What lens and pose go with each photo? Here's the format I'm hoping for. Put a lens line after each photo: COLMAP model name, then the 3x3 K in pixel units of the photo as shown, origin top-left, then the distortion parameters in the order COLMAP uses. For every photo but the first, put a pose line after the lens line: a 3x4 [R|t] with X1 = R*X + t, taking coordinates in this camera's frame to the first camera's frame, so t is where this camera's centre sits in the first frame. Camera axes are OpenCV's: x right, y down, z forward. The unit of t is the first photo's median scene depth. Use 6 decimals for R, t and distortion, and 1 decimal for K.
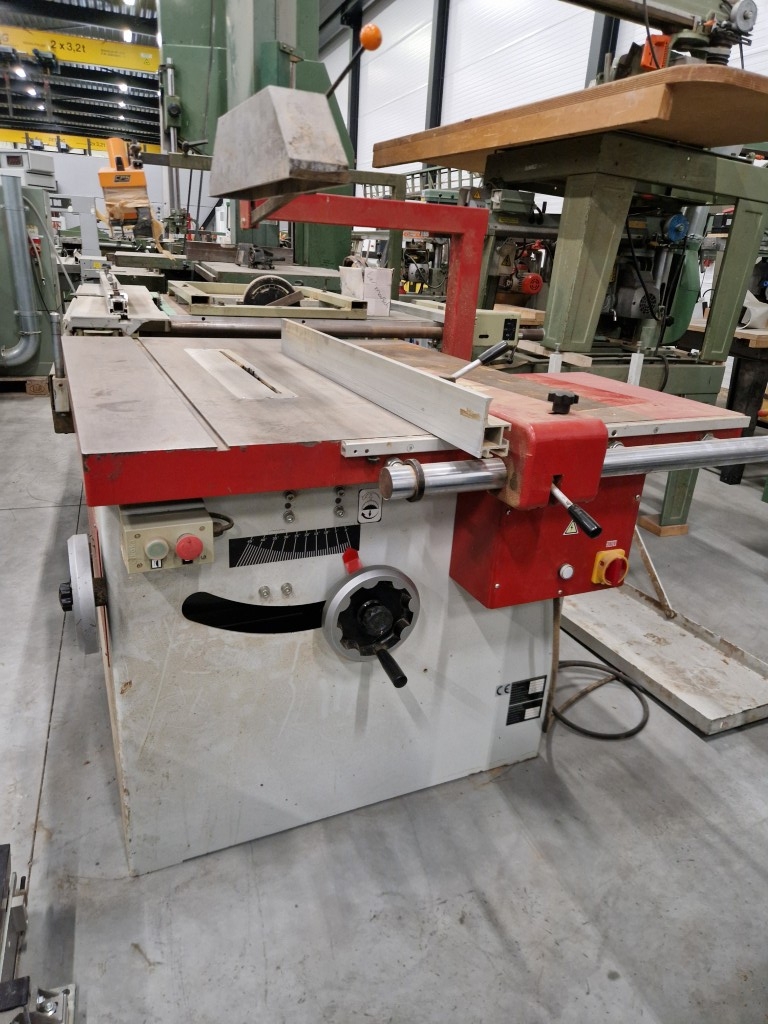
lens RADIAL K [[687.9, 0, 380.6], [0, 687.9, 500.6], [0, 0, 1]] dist [0.070436, -0.069610]
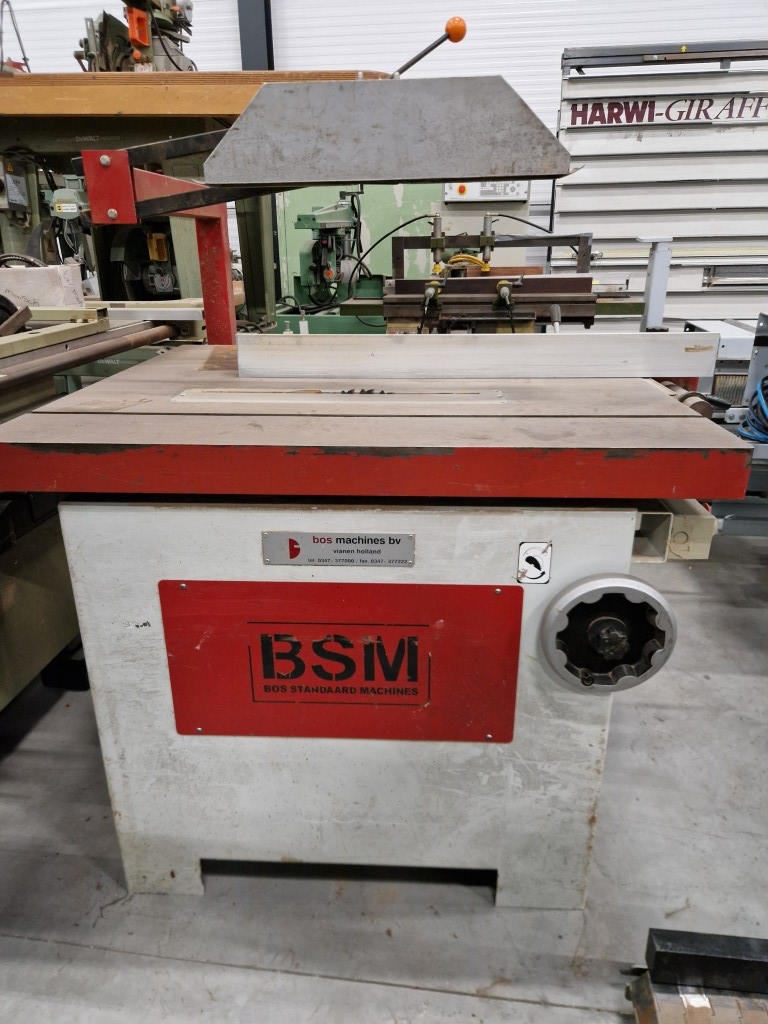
lens RADIAL K [[687.9, 0, 380.6], [0, 687.9, 500.6], [0, 0, 1]] dist [0.070436, -0.069610]
pose [[0.453048, -0.370100, 0.811032, -0.964292], [0.337733, 0.913195, 0.228060, -0.261765], [-0.825036, 0.170590, 0.538716, 0.566673]]
